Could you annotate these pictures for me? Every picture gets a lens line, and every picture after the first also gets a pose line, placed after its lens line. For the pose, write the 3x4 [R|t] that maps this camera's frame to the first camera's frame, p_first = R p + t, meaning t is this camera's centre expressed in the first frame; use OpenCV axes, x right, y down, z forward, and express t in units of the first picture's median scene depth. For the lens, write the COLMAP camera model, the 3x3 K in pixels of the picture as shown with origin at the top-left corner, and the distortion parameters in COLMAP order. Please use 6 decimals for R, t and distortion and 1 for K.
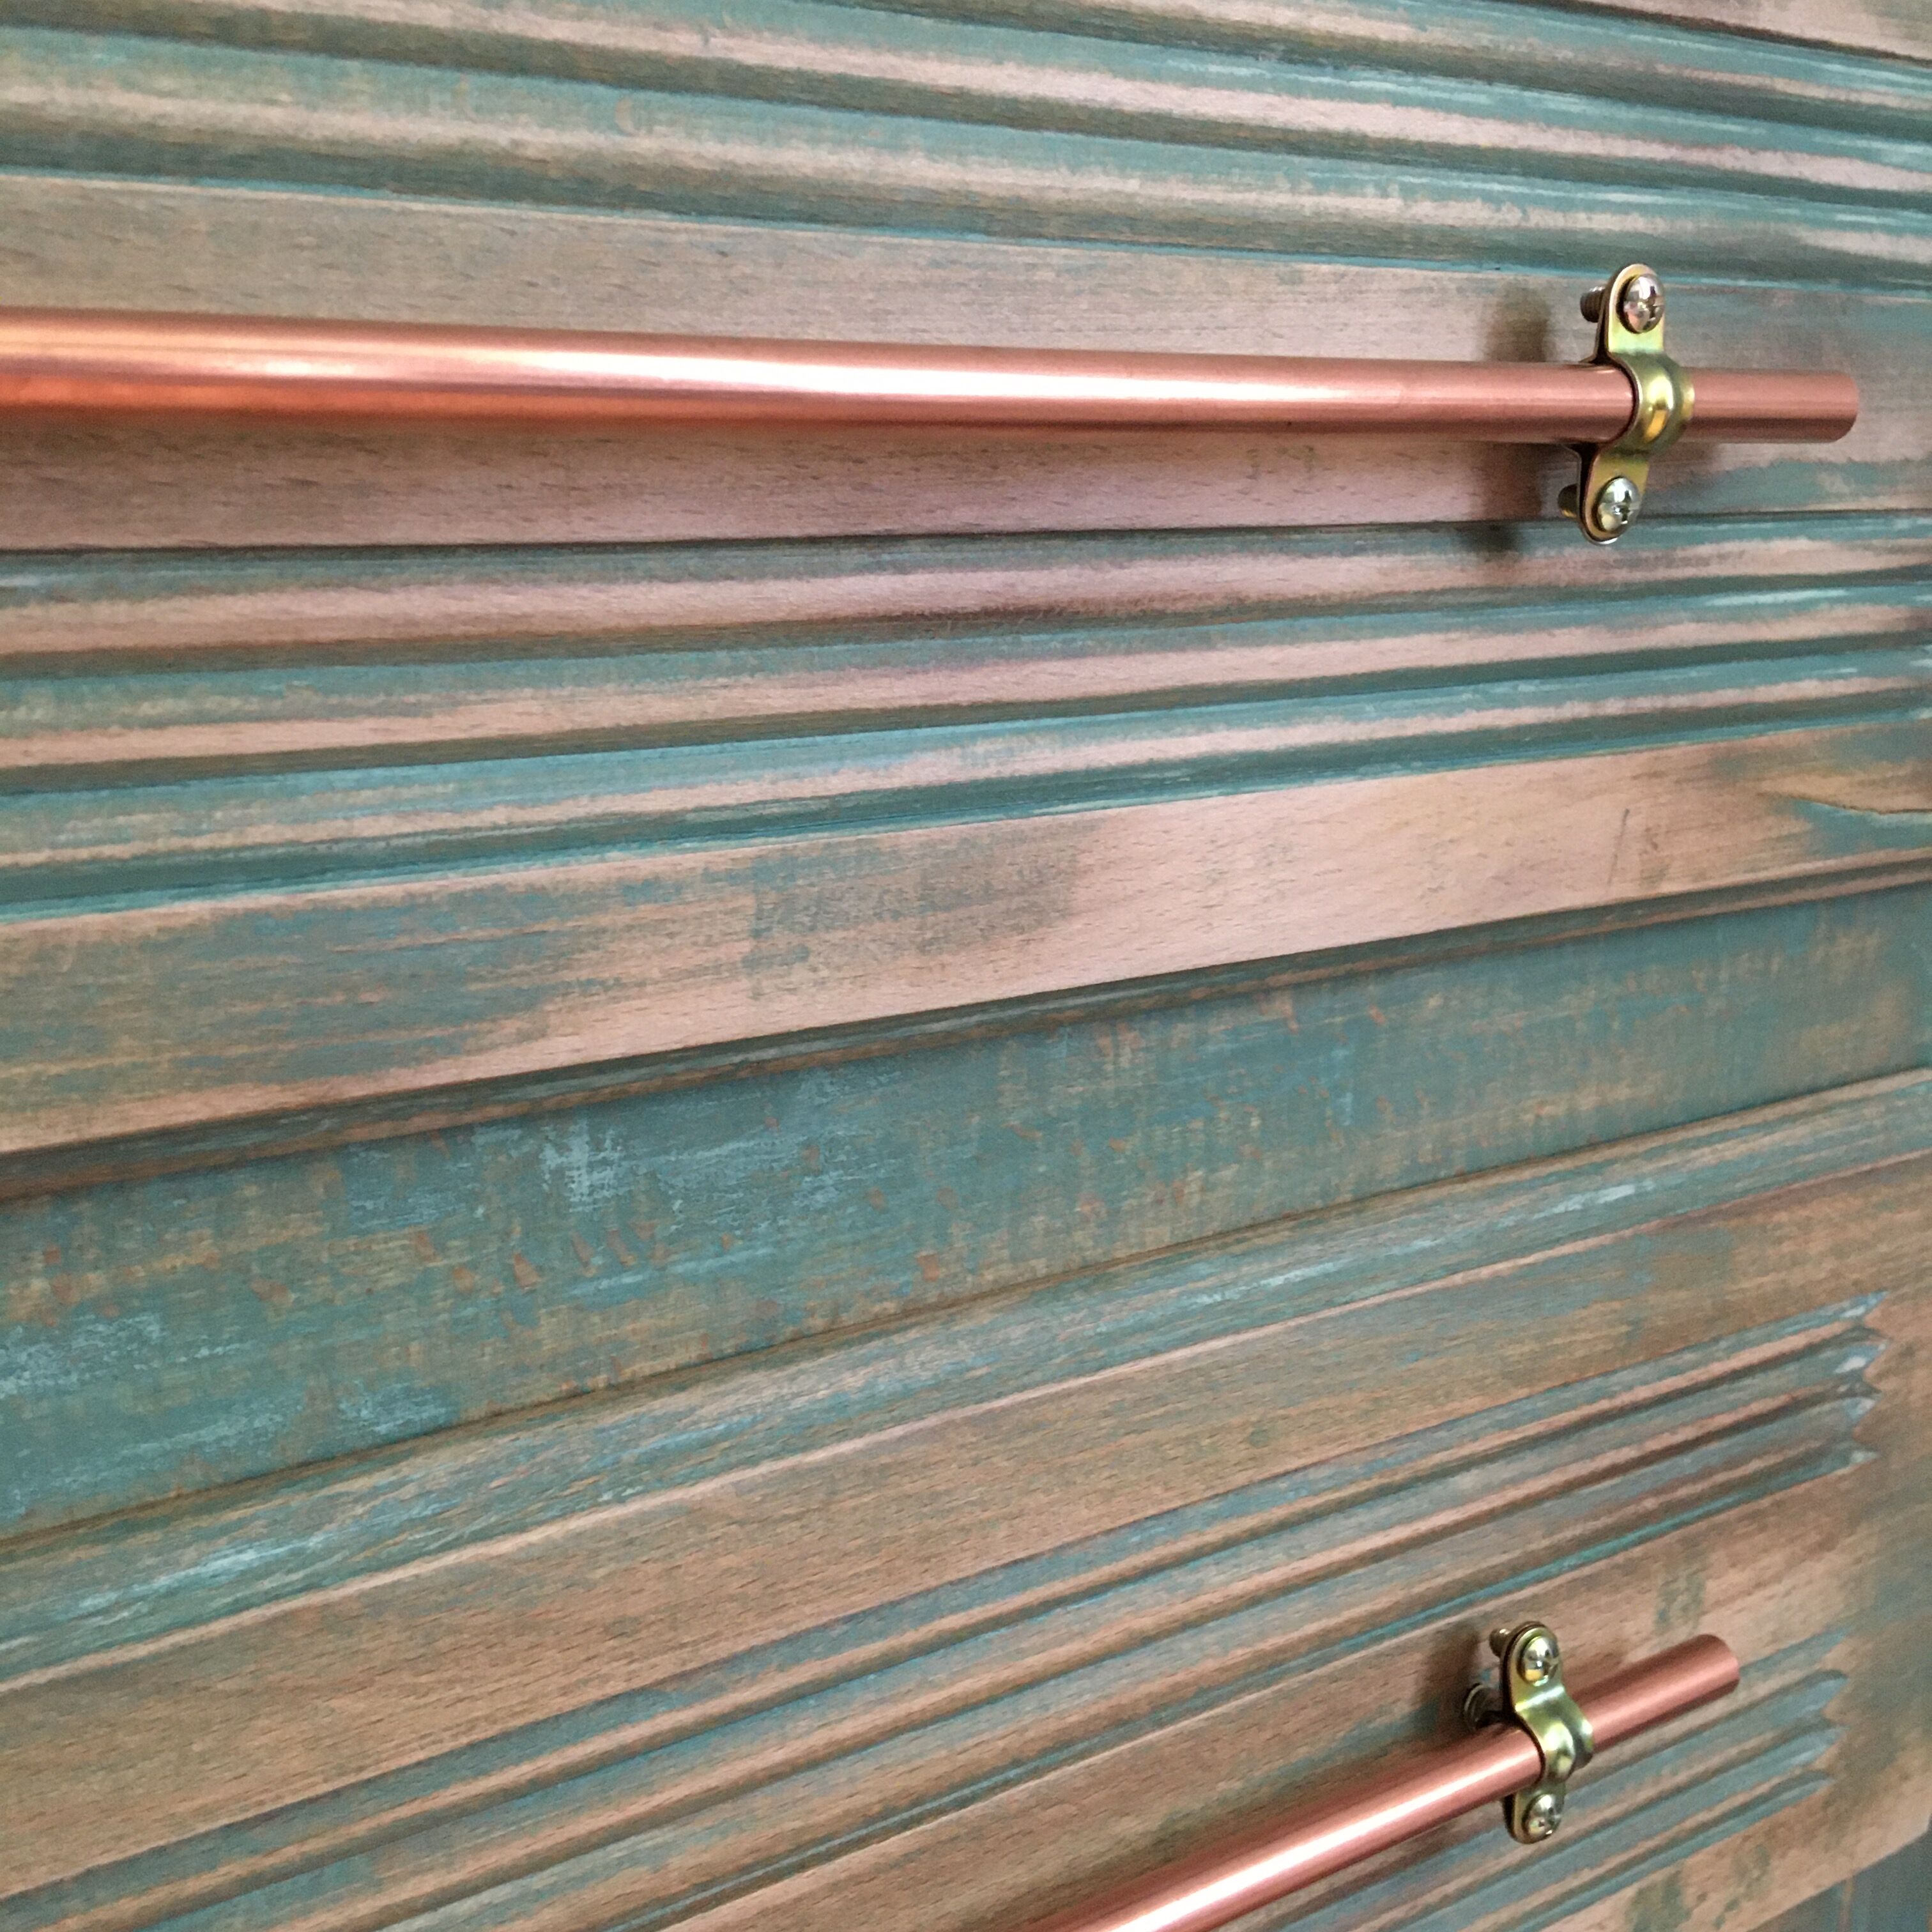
lens RADIAL K [[2199.1, 0, 983.6], [0, 2199.1, 965.1], [0, 0, 1]] dist [0.058917, 0.000000]
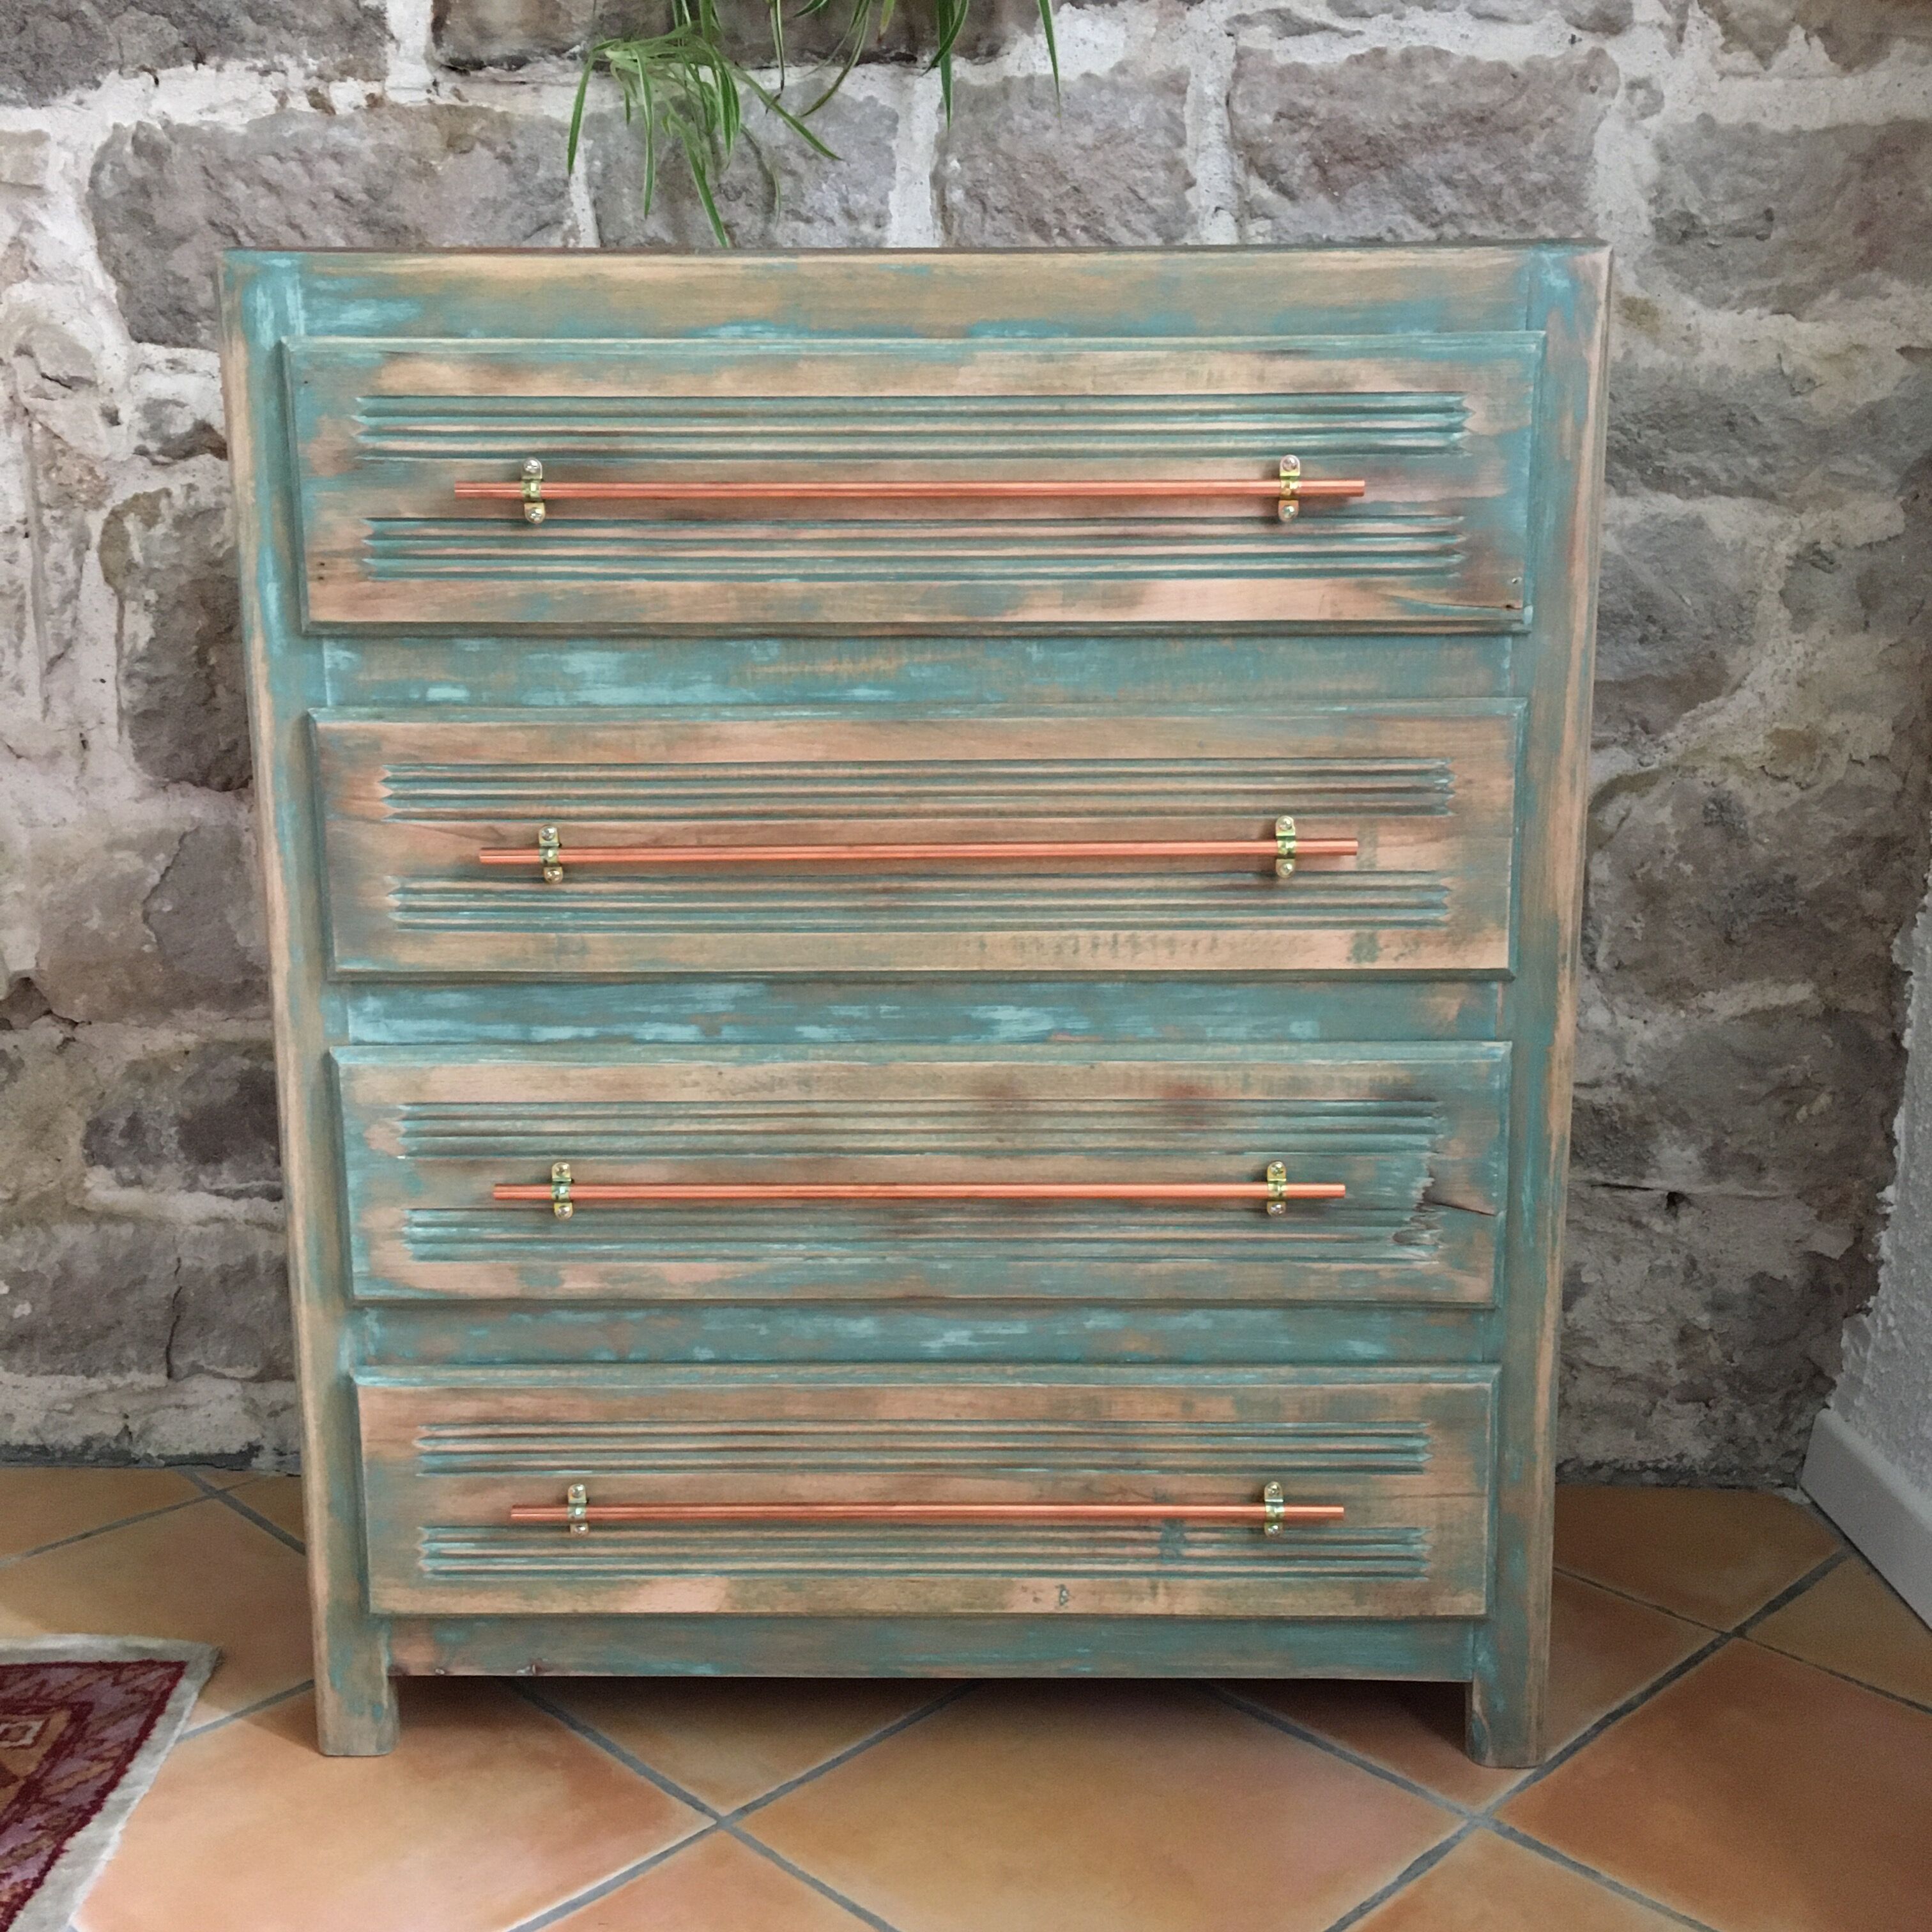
lens RADIAL K [[2199.1, 0, 979.8], [0, 2199.1, 959.7], [0, 0, 1]] dist [0.058917, 0.000000]
pose [[0.825636, 0.095409, -0.556077, 2.068739], [-0.119622, 0.992793, -0.007269, 0.681814], [0.551376, 0.072520, 0.831099, -2.536453]]
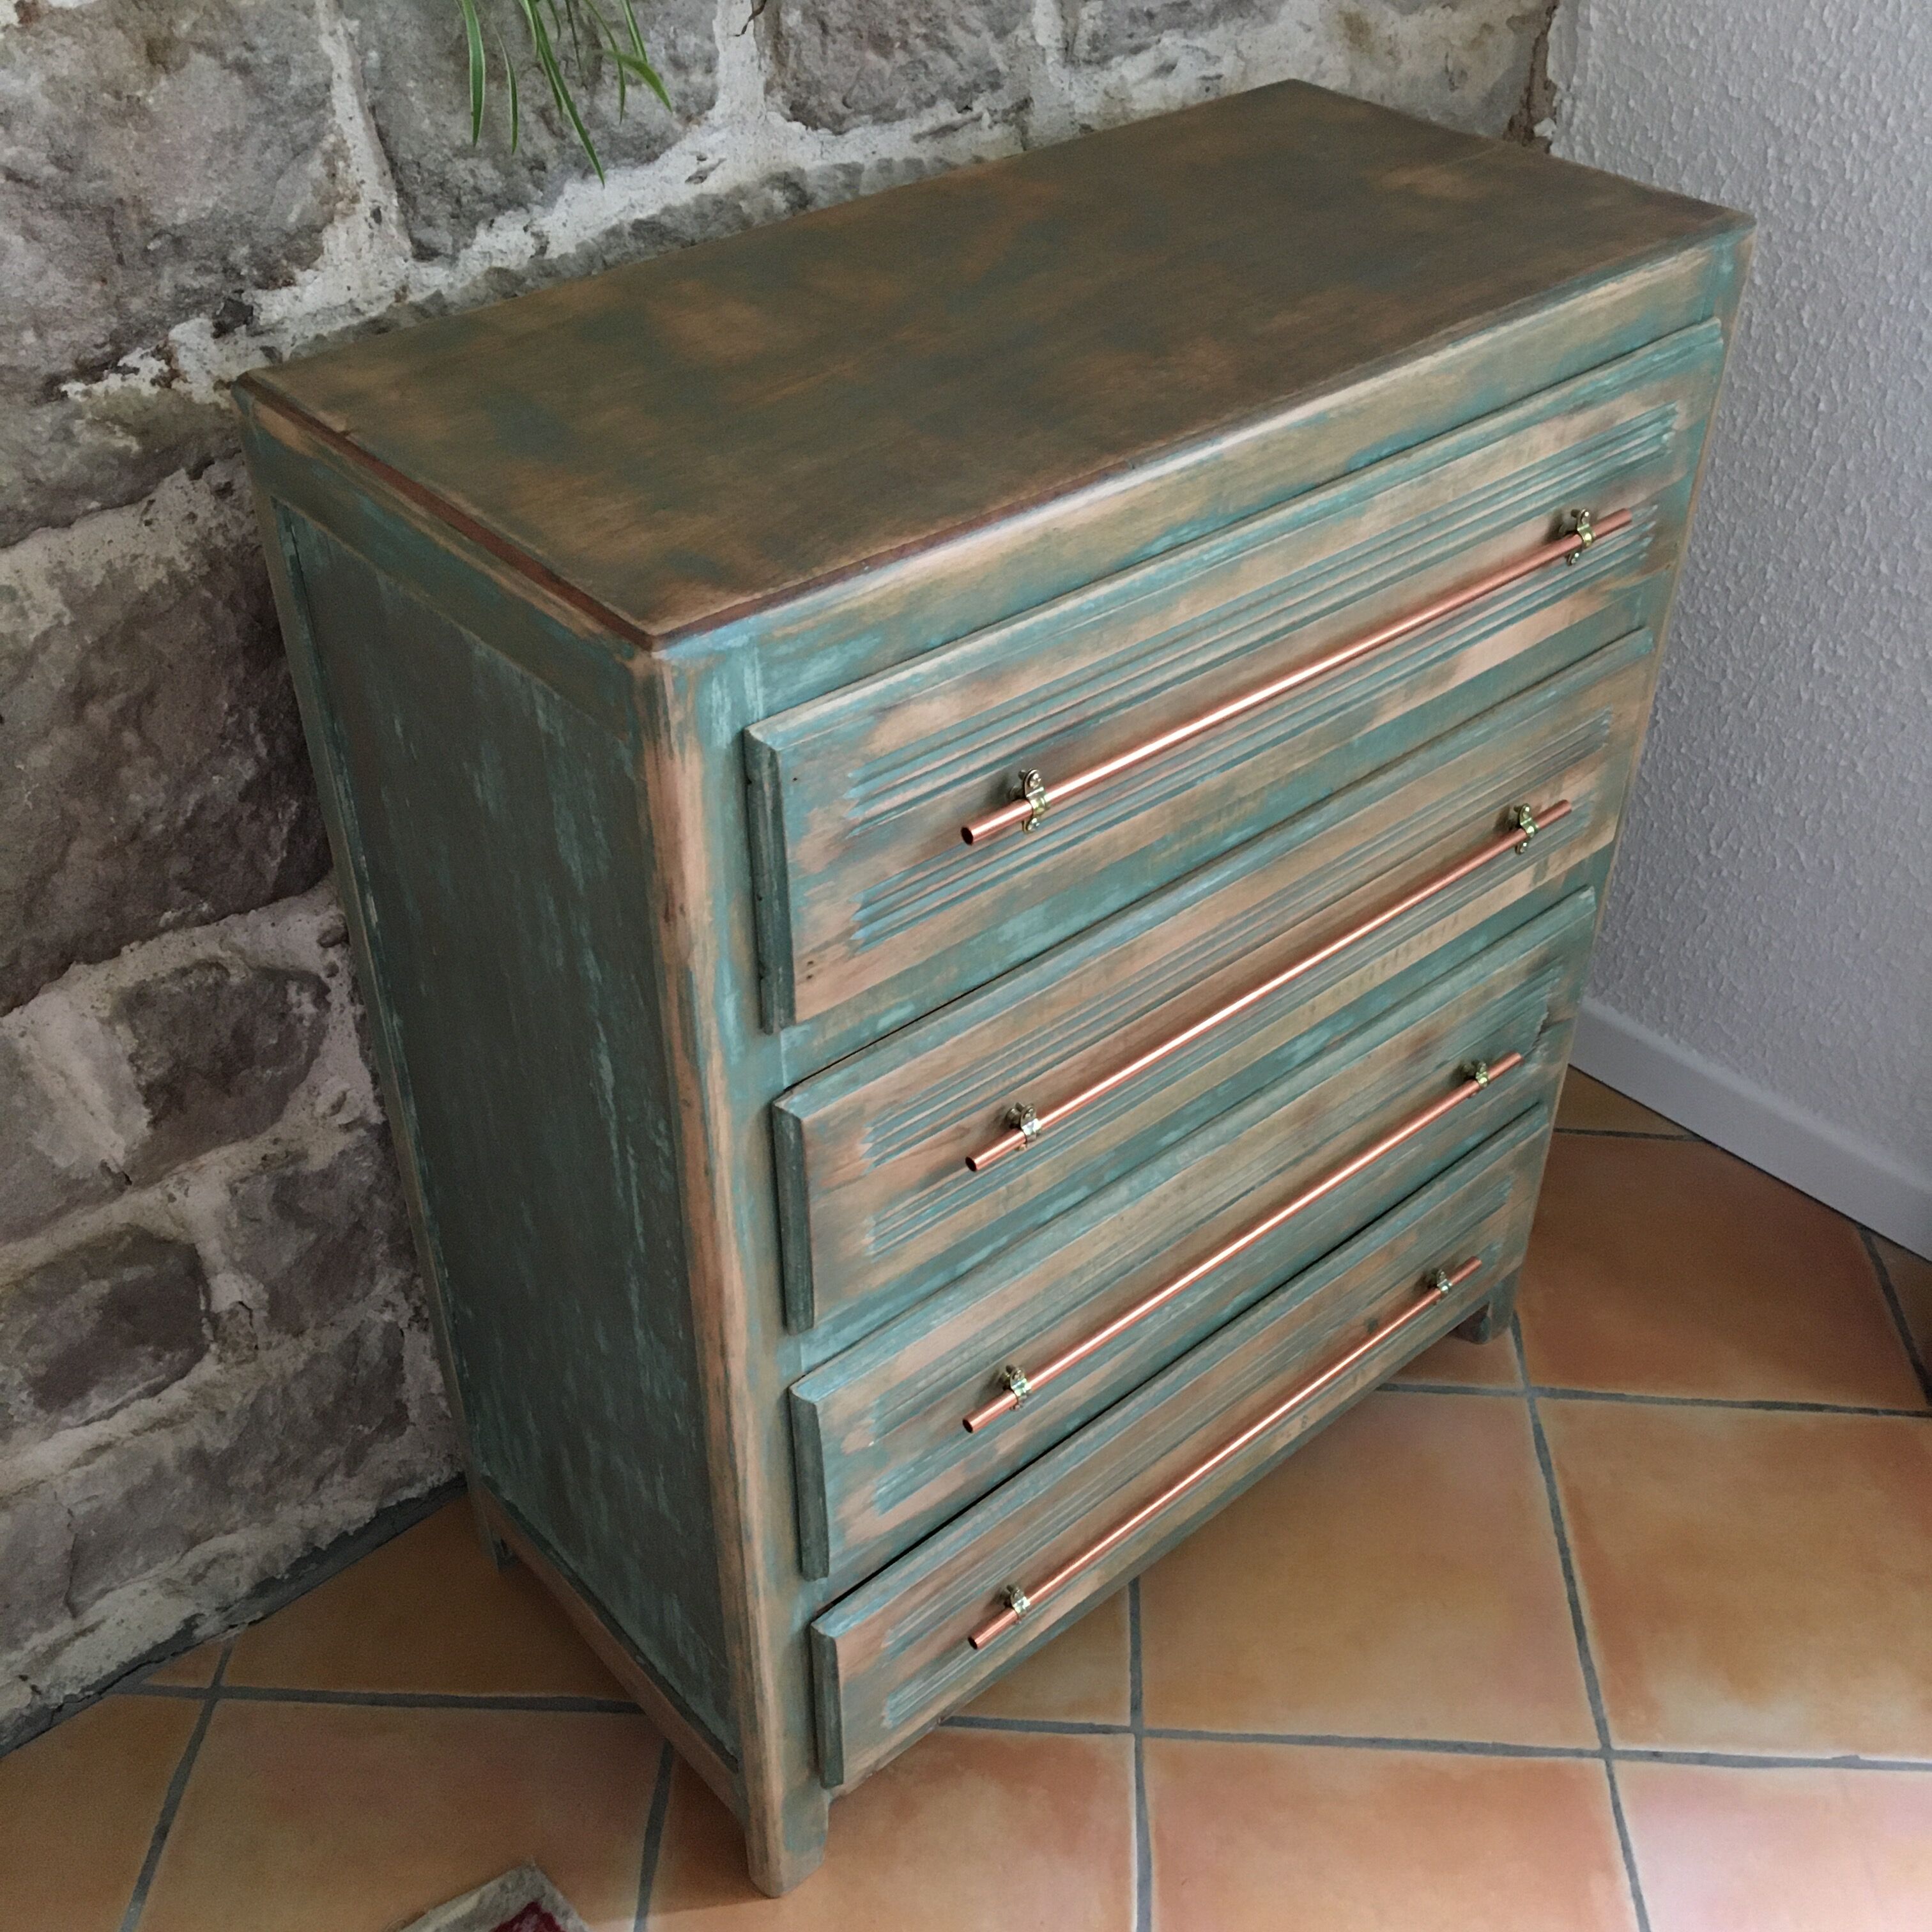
lens RADIAL K [[2199.1, 0, 986.9], [0, 2199.1, 968.2], [0, 0, 1]] dist [0.058917, 0.000000]
pose [[0.989927, -0.086585, 0.112016, -1.304327], [0.033608, 0.912289, 0.408165, -1.199885], [-0.137532, -0.400289, 0.906010, -2.852096]]
